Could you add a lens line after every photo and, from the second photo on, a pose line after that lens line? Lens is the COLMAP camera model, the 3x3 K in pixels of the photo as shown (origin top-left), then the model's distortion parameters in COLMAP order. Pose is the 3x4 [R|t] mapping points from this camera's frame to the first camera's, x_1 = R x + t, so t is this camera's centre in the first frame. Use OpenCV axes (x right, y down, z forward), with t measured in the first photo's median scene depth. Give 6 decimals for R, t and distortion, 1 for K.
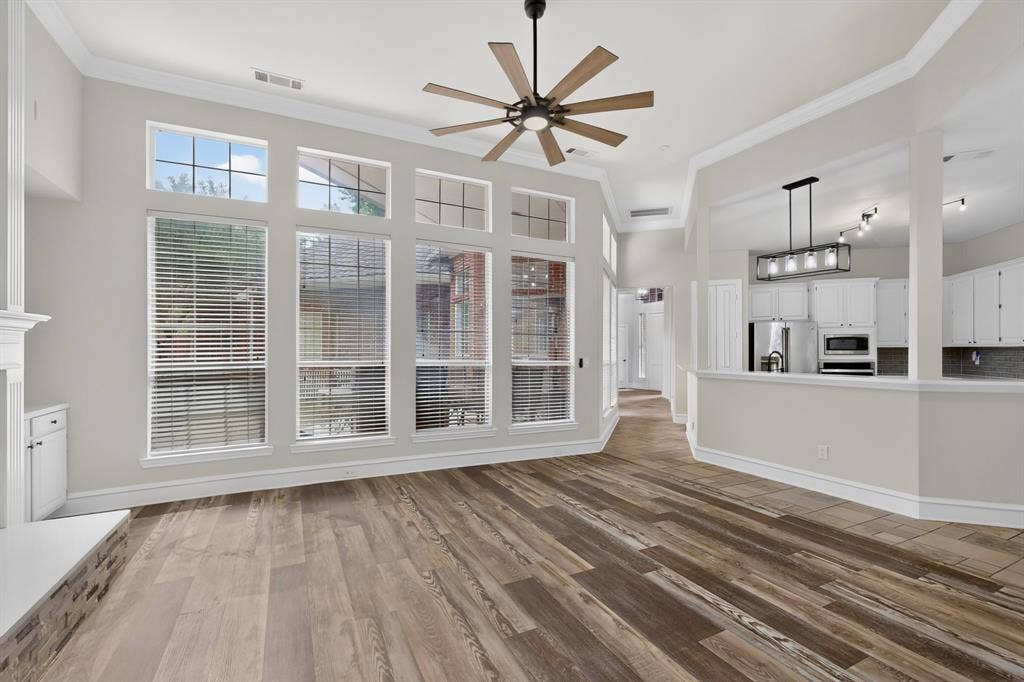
lens RADIAL K [[454.1, 0, 513.7], [0, 454.1, 346.7], [0, 0, 1]] dist [0.000807, 0.000224]
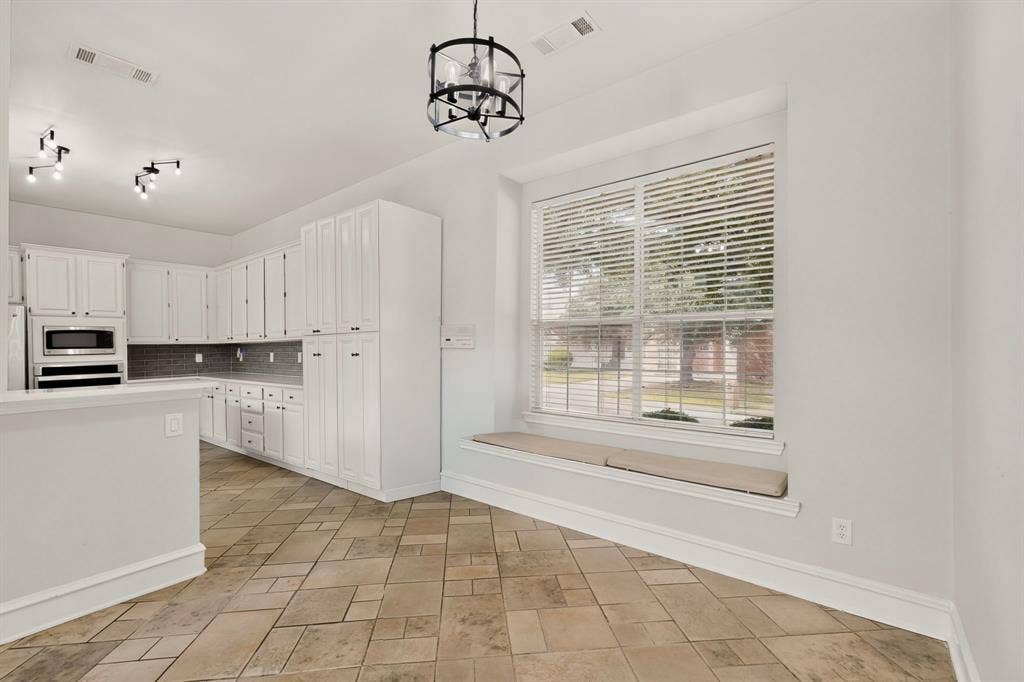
lens RADIAL K [[454.1, 0, 513.7], [0, 454.1, 346.7], [0, 0, 1]] dist [0.000807, 0.000224]
pose [[0.339028, -0.013561, 0.940679, 0.292552], [0.000549, 0.999899, 0.014217, -0.005252], [-0.940776, -0.004304, 0.339001, 0.113976]]
